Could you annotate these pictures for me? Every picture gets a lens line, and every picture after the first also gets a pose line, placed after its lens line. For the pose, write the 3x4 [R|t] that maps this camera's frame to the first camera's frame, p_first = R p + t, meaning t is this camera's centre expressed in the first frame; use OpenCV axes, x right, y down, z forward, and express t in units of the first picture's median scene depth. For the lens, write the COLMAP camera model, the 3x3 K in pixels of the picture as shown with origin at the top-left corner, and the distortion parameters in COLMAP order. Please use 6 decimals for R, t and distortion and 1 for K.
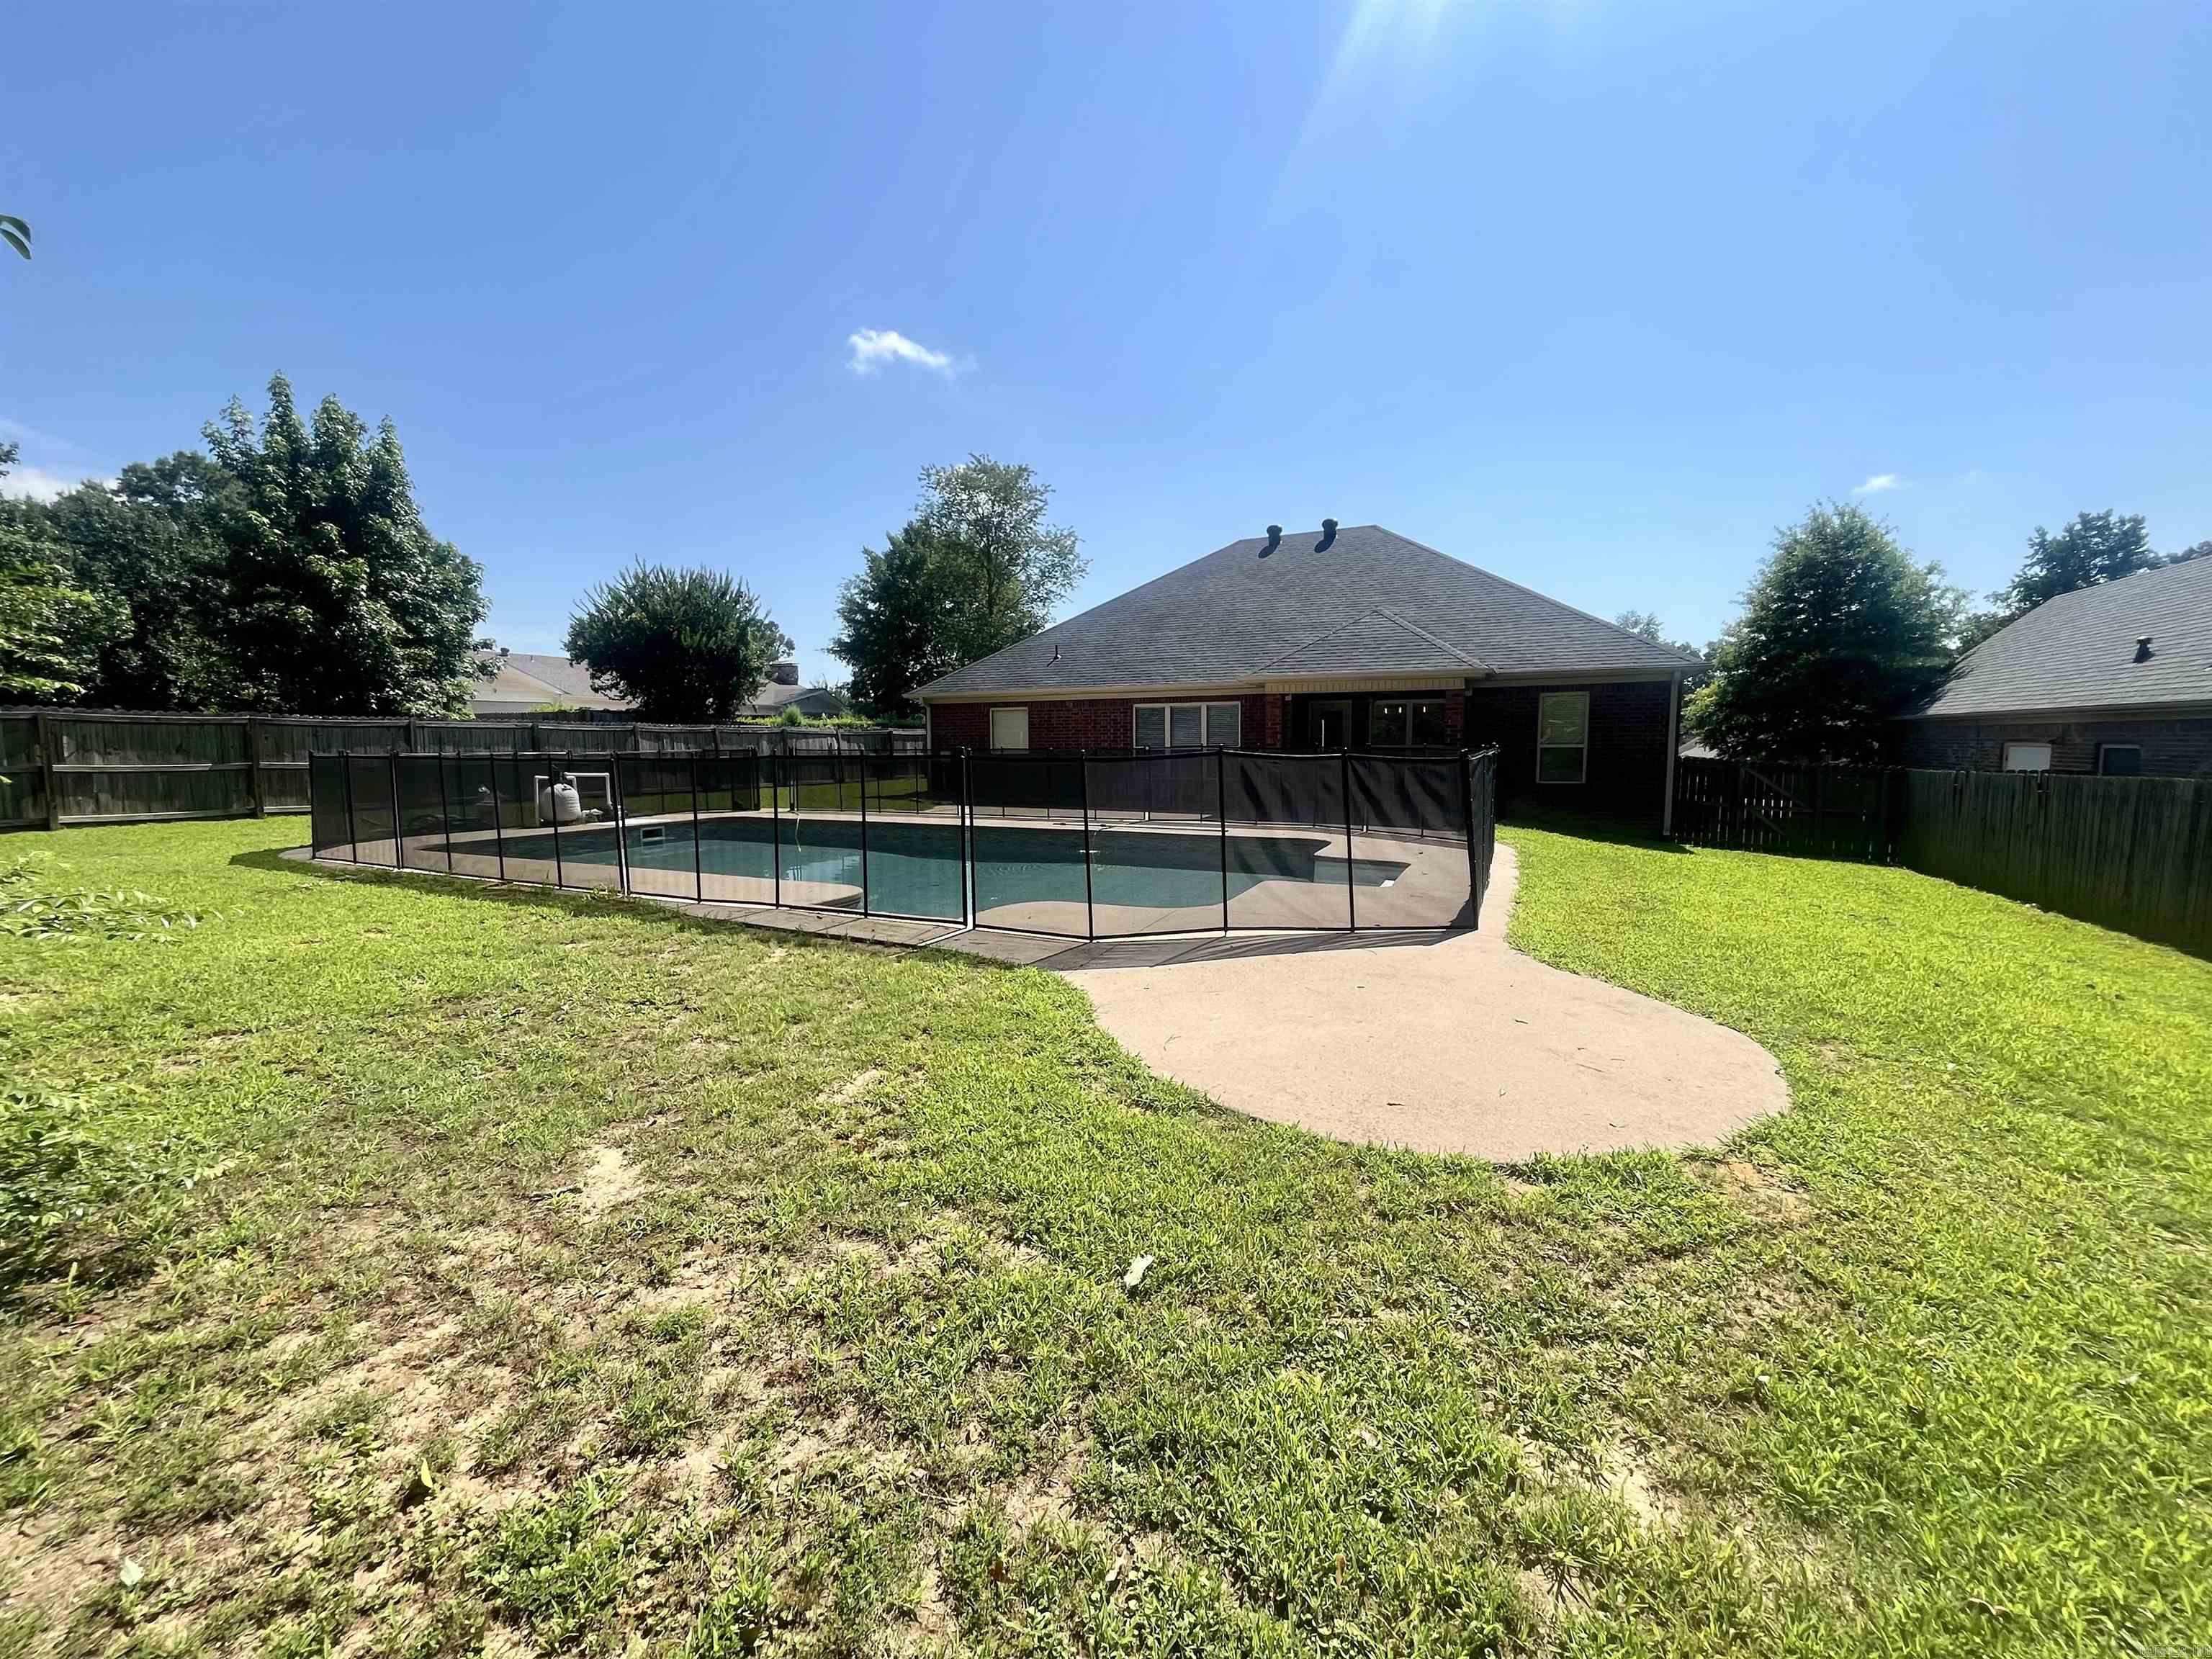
lens RADIAL K [[887.9, 0, 1111.6], [0, 887.9, 837.2], [0, 0, 1]] dist [0.004330, 0.000100]
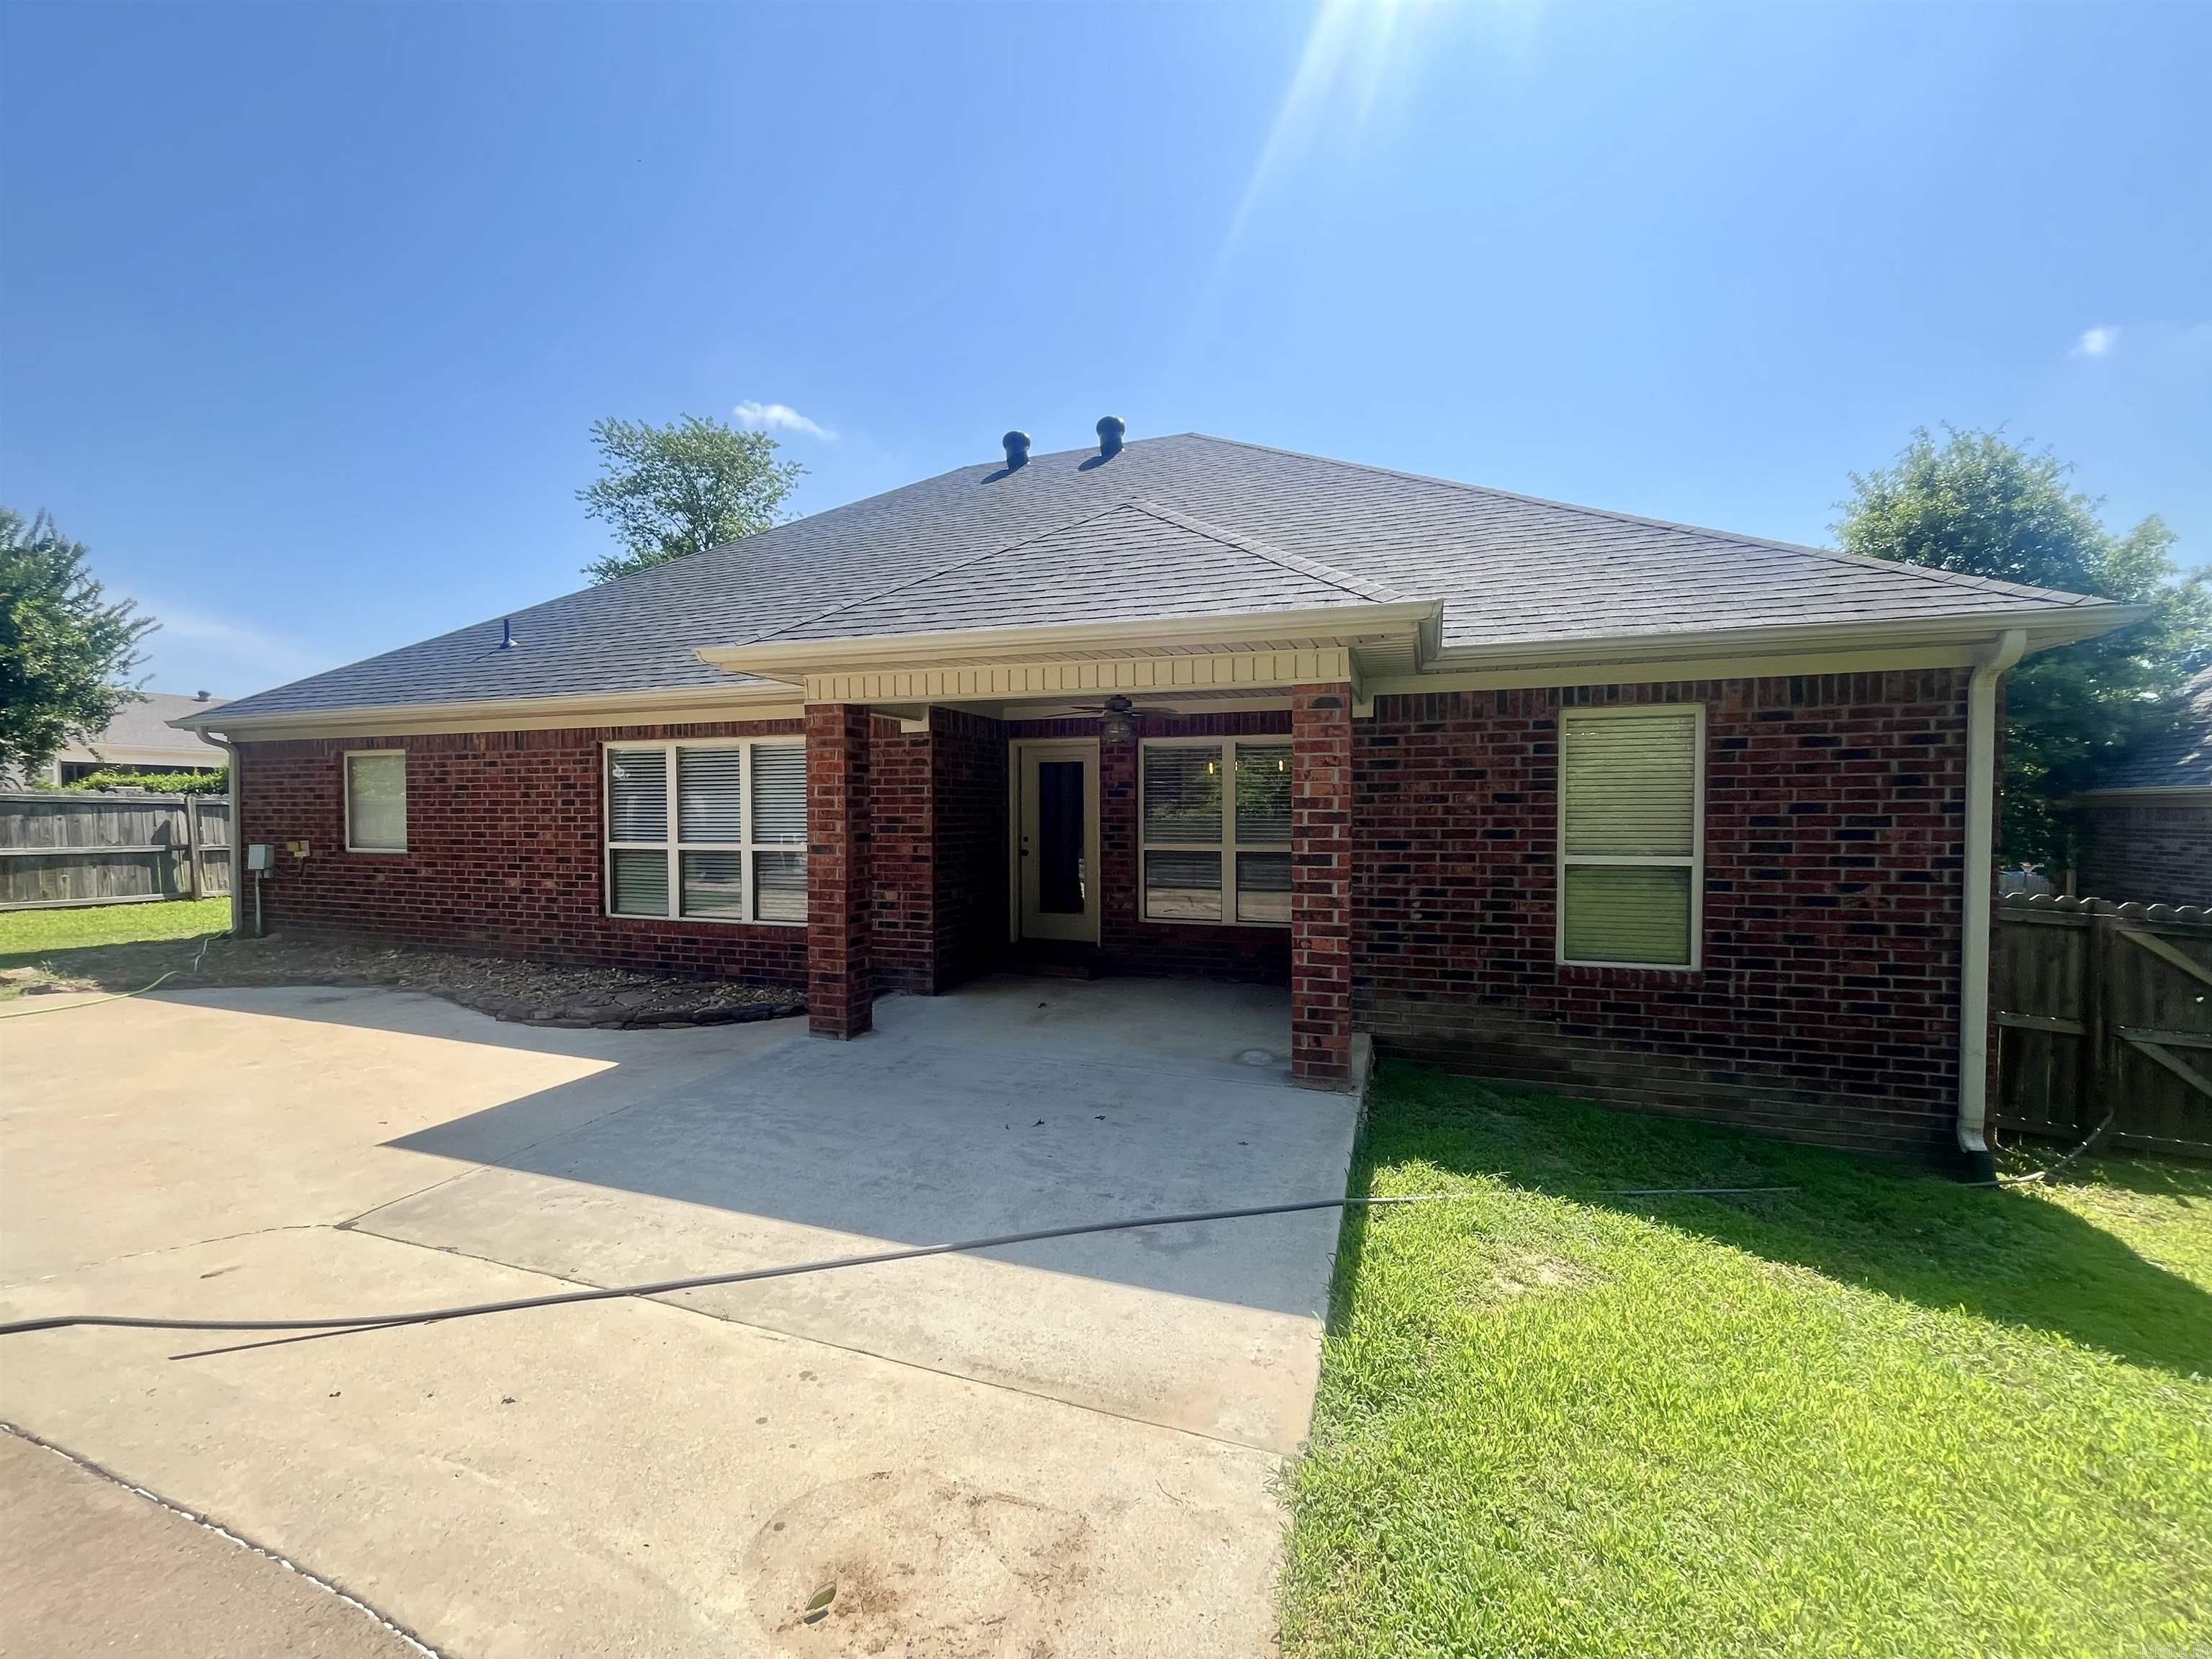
lens RADIAL K [[893.7, 0, 1101.1], [0, 893.7, 824.4], [0, 0, 1]] dist [-0.000858, -0.000096]
pose [[0.994398, 0.008531, 0.105353, 0.201144], [0.002009, 0.995032, -0.099538, -0.062479], [-0.105679, 0.099192, 0.989441, 0.510969]]
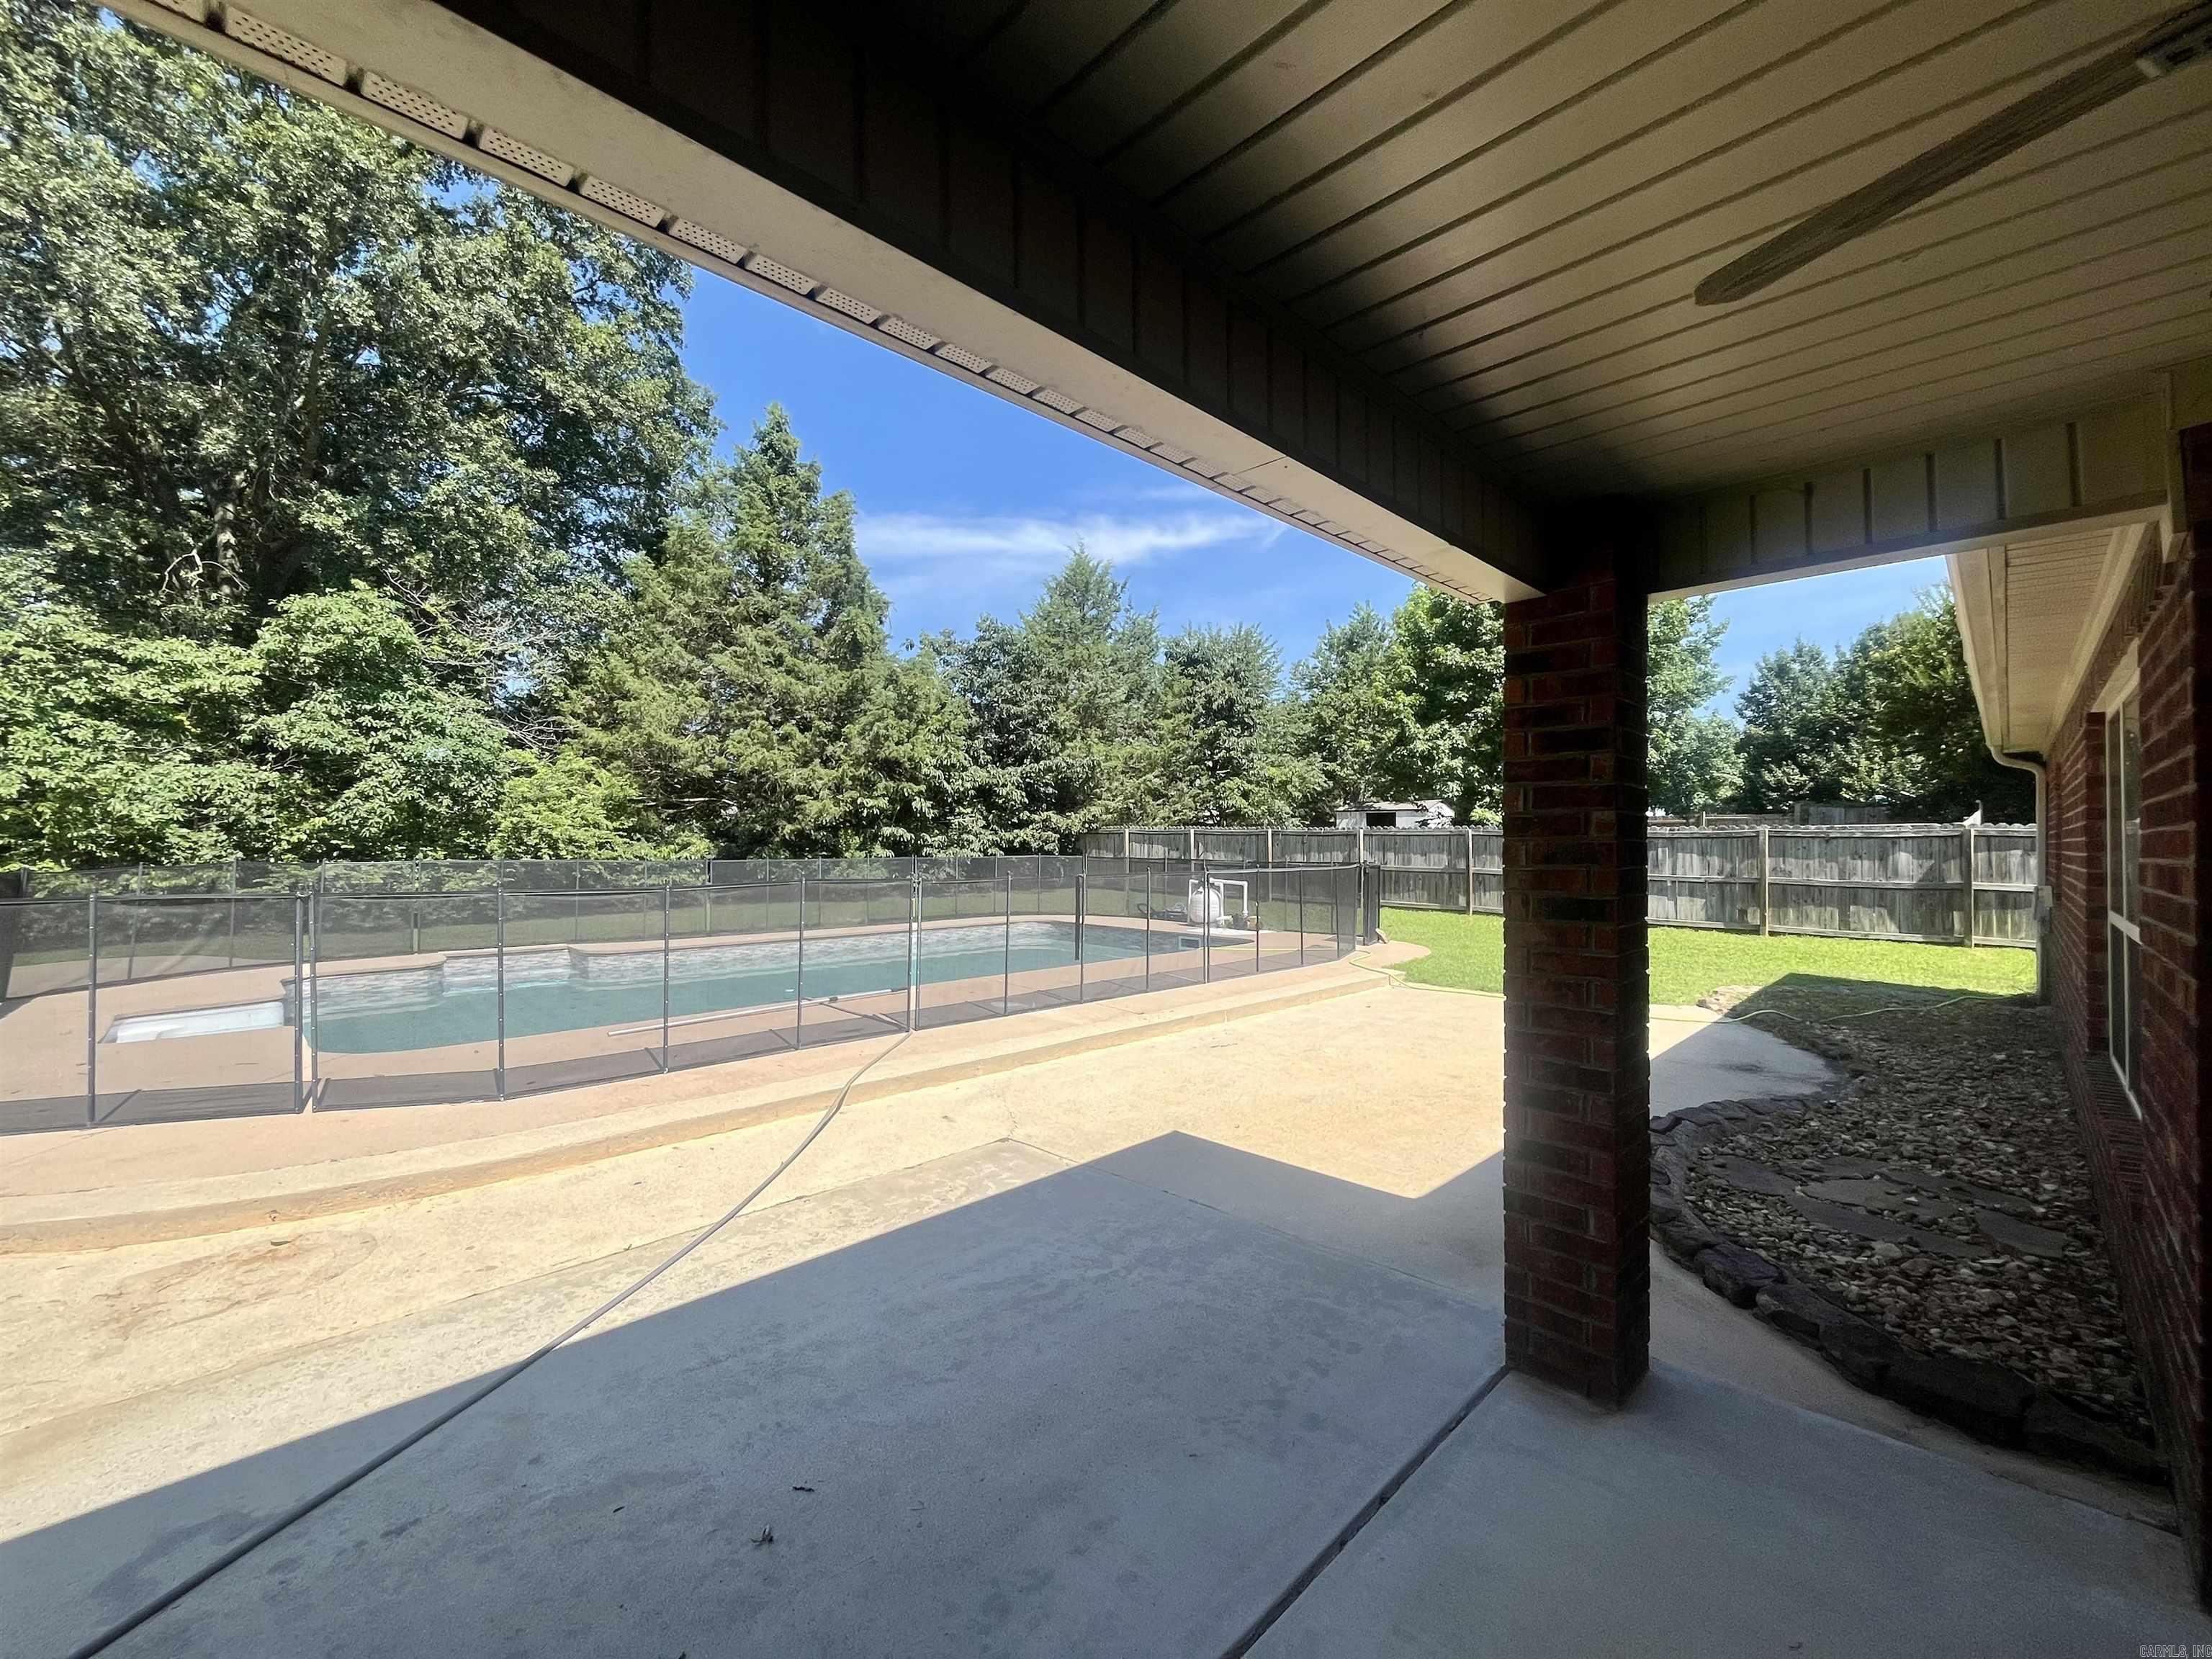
lens RADIAL K [[893.7, 0, 1108.3], [0, 893.7, 834.2], [0, 0, 1]] dist [-0.000858, -0.000096]
pose [[-0.335295, 0.001549, -0.942112, 0.291305], [-0.109355, 0.993175, 0.040552, -0.097157], [0.935745, 0.116621, -0.332837, 0.800576]]
